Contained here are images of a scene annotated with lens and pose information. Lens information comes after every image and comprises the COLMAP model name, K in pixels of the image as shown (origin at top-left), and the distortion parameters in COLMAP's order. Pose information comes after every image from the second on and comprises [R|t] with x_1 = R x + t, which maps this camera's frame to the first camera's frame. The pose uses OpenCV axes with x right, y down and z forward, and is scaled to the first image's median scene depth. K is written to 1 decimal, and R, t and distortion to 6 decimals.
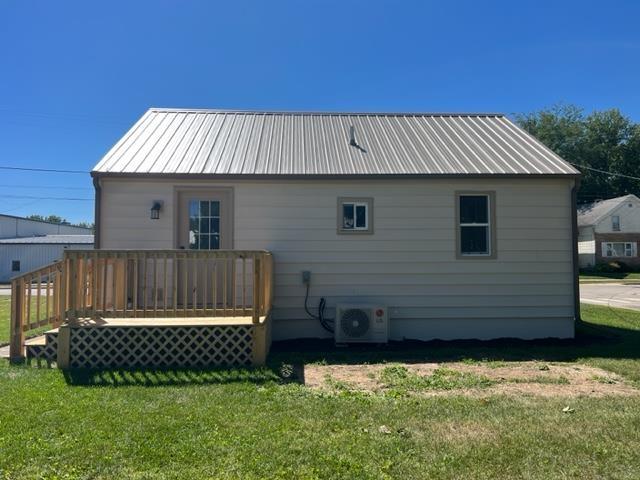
lens RADIAL K [[480.5, 0, 319.9], [0, 480.5, 236.8], [0, 0, 1]] dist [0.038520, -0.039033]
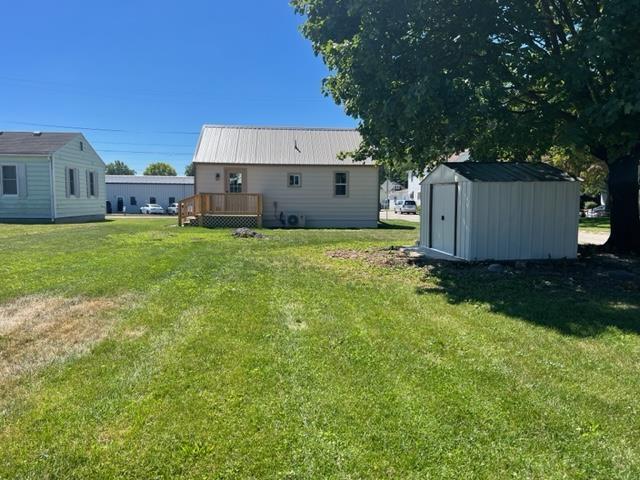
lens RADIAL K [[480.5, 0, 321.9], [0, 480.5, 240.4], [0, 0, 1]] dist [0.038520, -0.039033]
pose [[0.998842, 0.006606, 0.047657, 0.101420], [-0.012675, 0.991669, 0.128190, -0.055989], [-0.046413, -0.128646, 0.990604, -1.611602]]
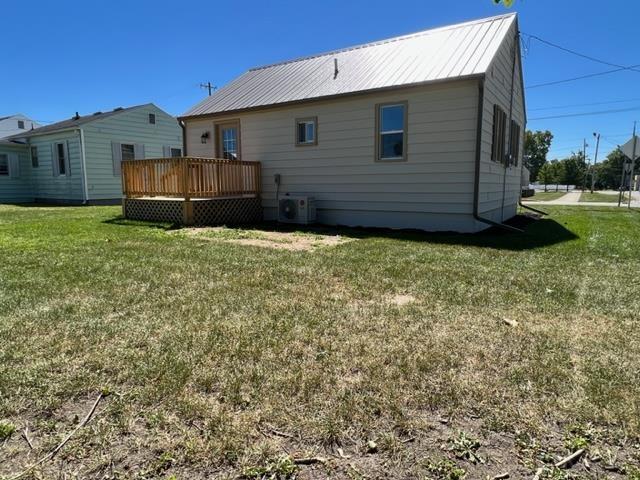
lens RADIAL K [[402.3, 0, 320.3], [0, 402.3, 241.1], [0, 0, 1]] dist [-0.002785, -0.000004]
pose [[0.807423, 0.081371, -0.584335, 0.792416], [0.026411, 0.984465, 0.173585, 0.062681], [0.589382, -0.155589, 0.792730, 0.084385]]
